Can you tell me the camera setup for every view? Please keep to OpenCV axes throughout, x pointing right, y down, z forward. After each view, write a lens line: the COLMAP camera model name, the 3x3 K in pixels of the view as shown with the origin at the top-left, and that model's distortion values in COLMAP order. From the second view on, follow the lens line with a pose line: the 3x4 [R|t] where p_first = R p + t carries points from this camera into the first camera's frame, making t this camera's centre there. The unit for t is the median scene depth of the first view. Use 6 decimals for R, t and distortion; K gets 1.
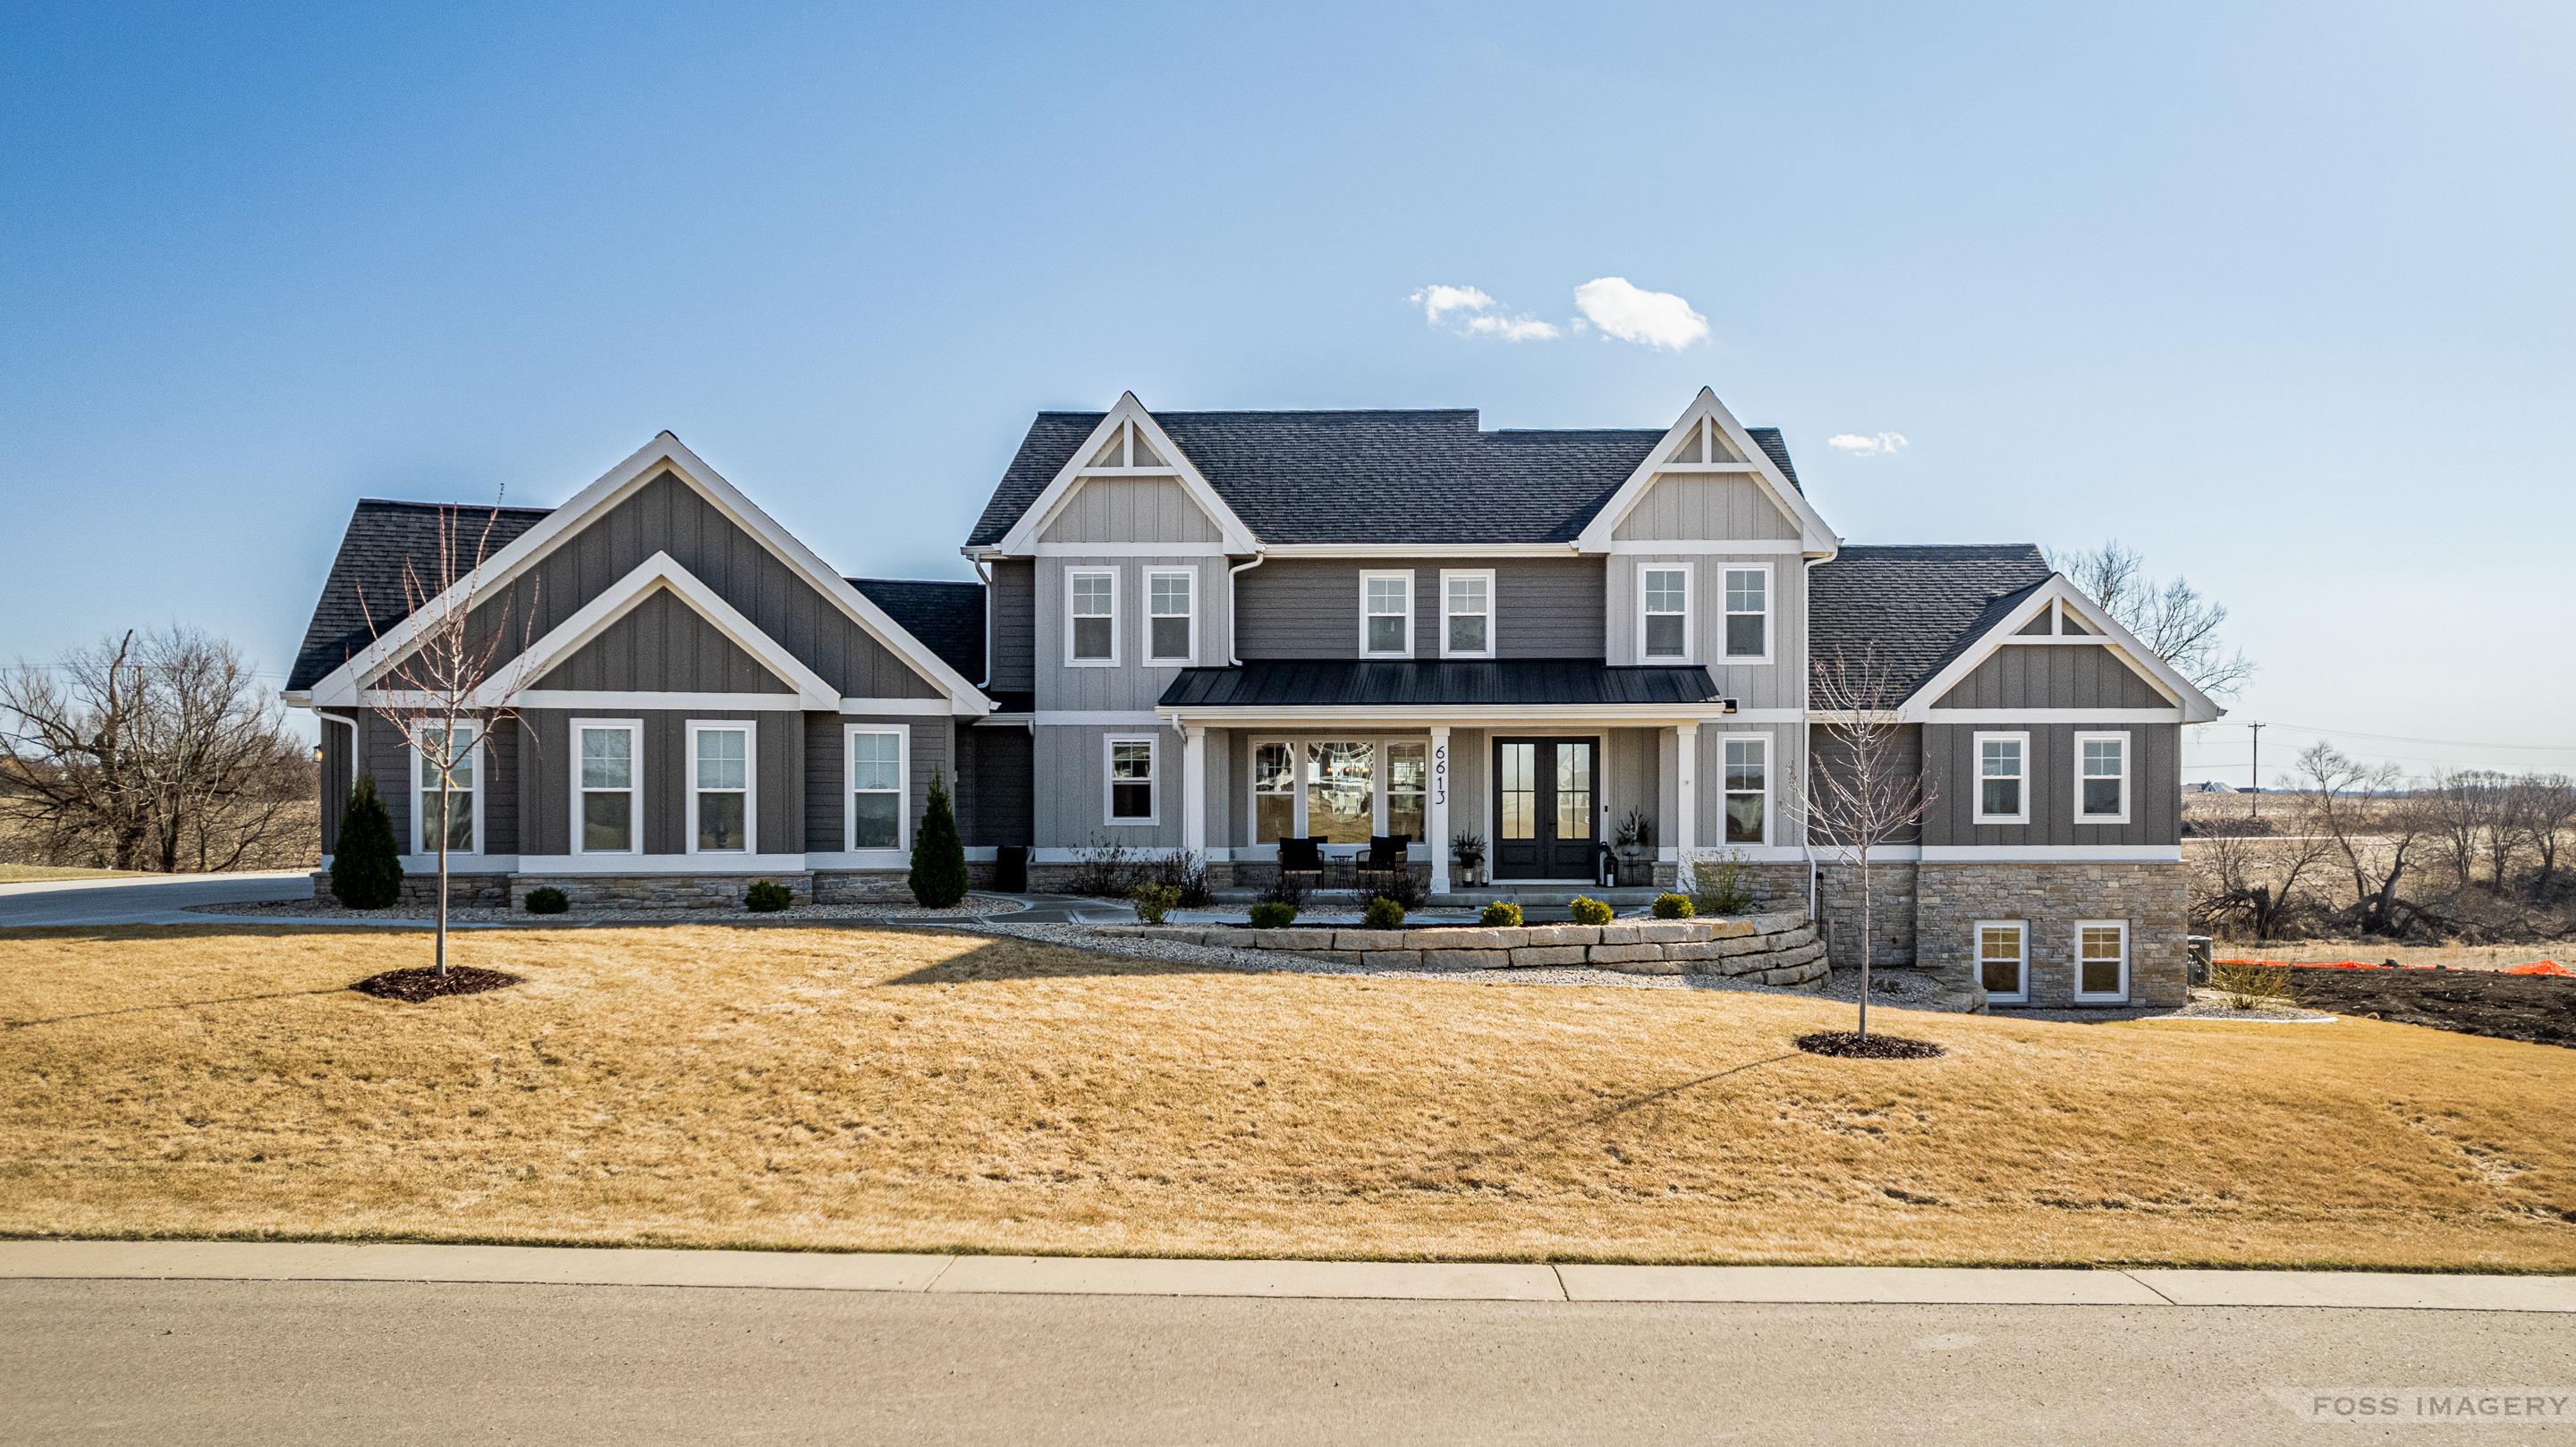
lens RADIAL K [[1753.0, 0, 1444.7], [0, 1753.0, 821.6], [0, 0, 1]] dist [-0.035762, -0.001620]
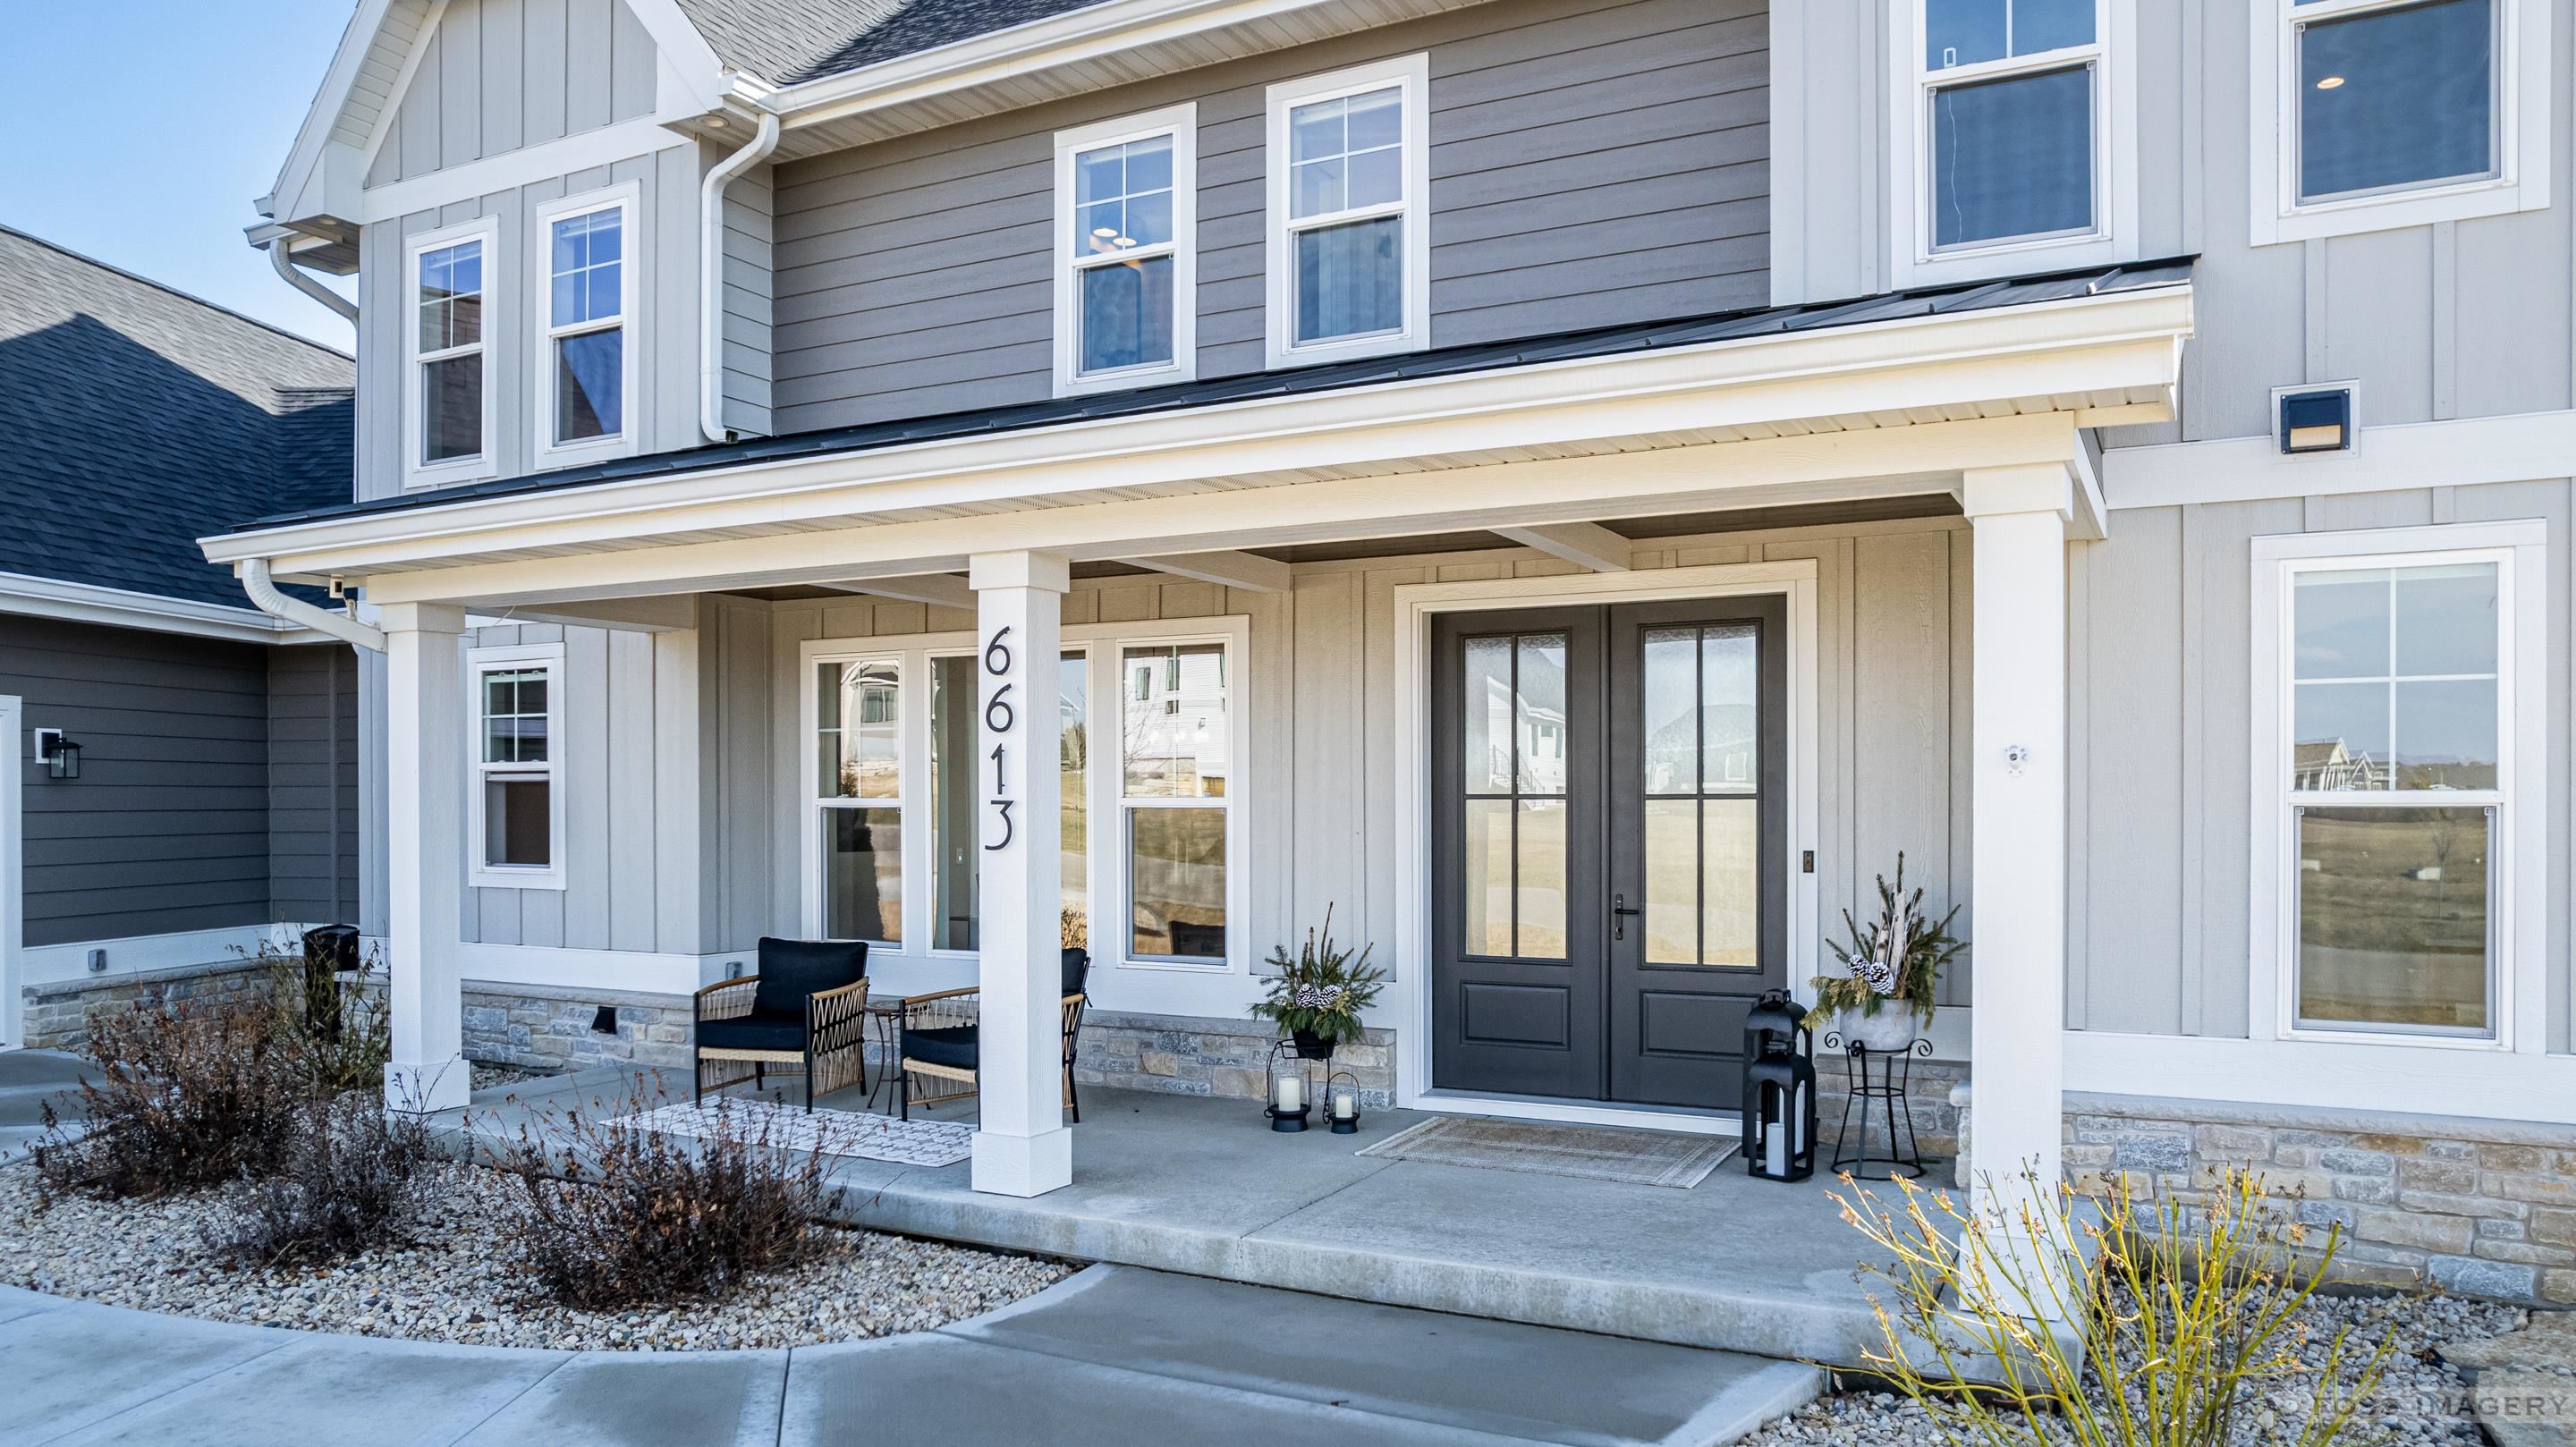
lens RADIAL K [[1736.3, 0, 1303.5], [0, 1736.3, 821.0], [0, 0, 1]] dist [-0.042588, 0.021172]
pose [[0.899515, 0.004656, -0.436865, 0.140613], [-0.002537, 0.999982, 0.005434, -0.015122], [0.436883, -0.003780, 0.899511, 0.739236]]
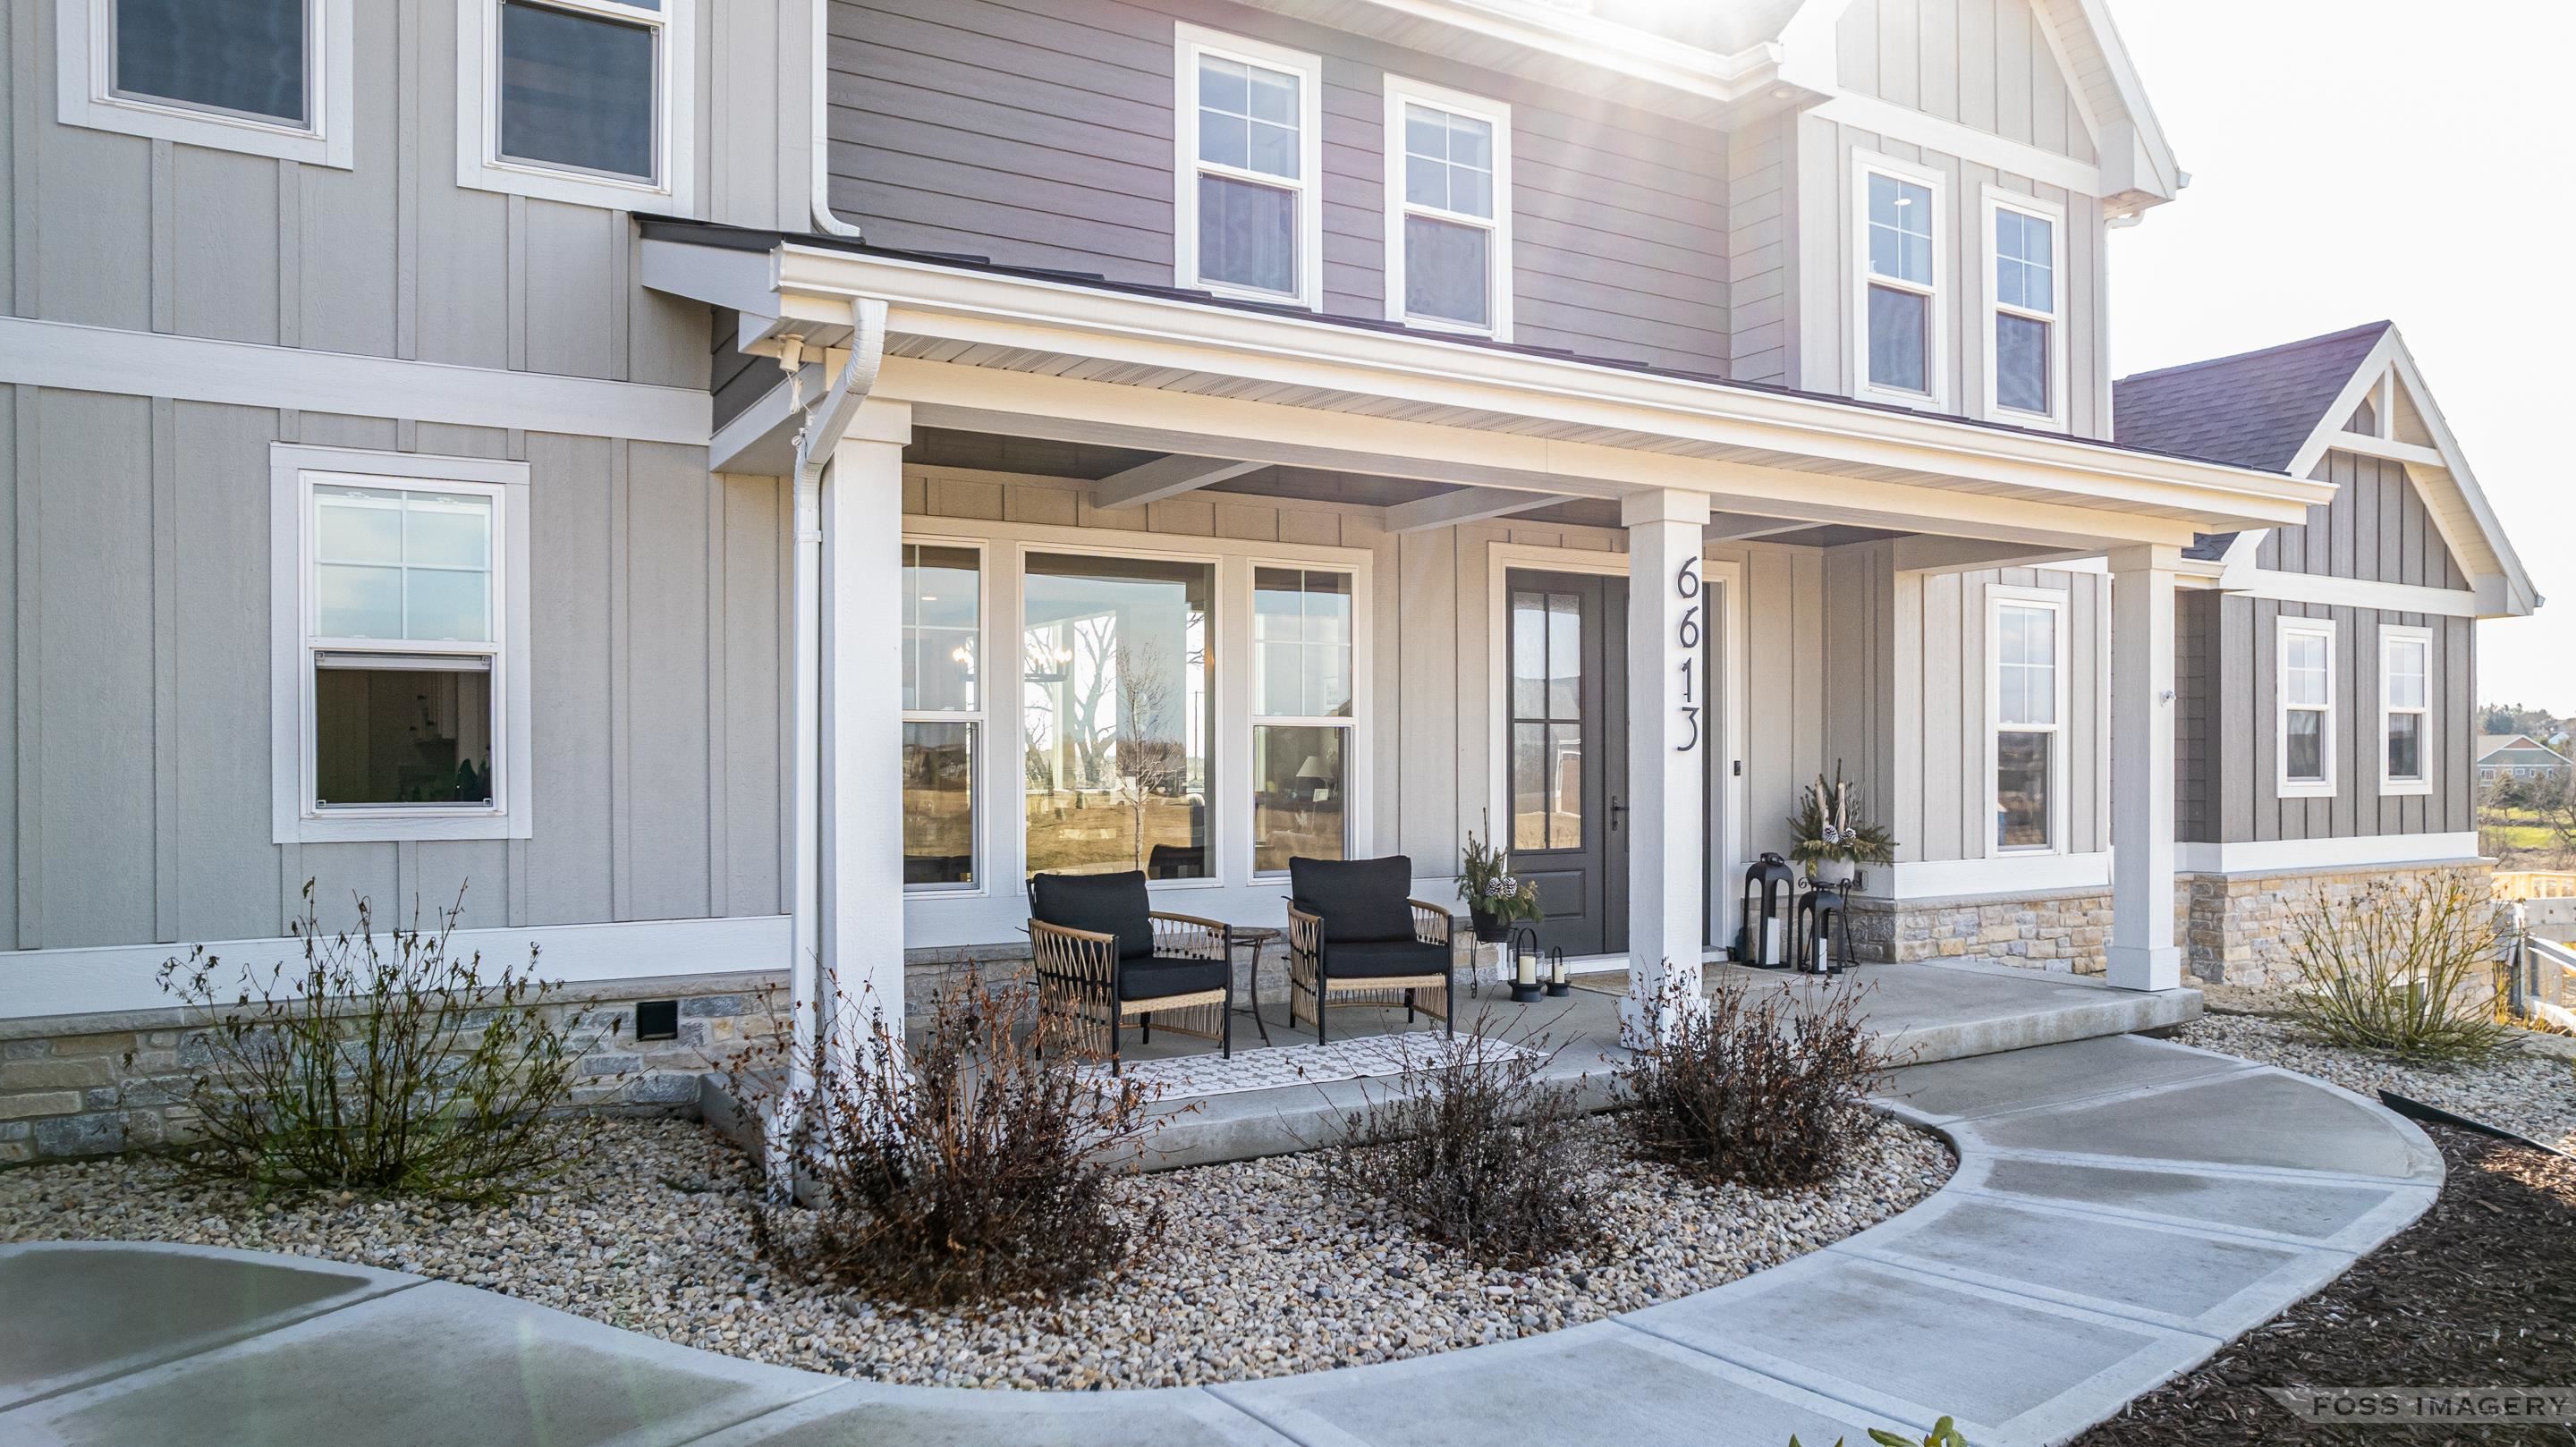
lens RADIAL K [[1697.0, 0, 1296.4], [0, 1697.0, 783.6], [0, 0, 1]] dist [-0.029985, 0.000808]
pose [[0.842039, -0.006260, 0.539380, -0.200582], [0.006698, 0.999977, 0.001150, -0.005160], [-0.539375, 0.002645, 0.842061, 0.743930]]
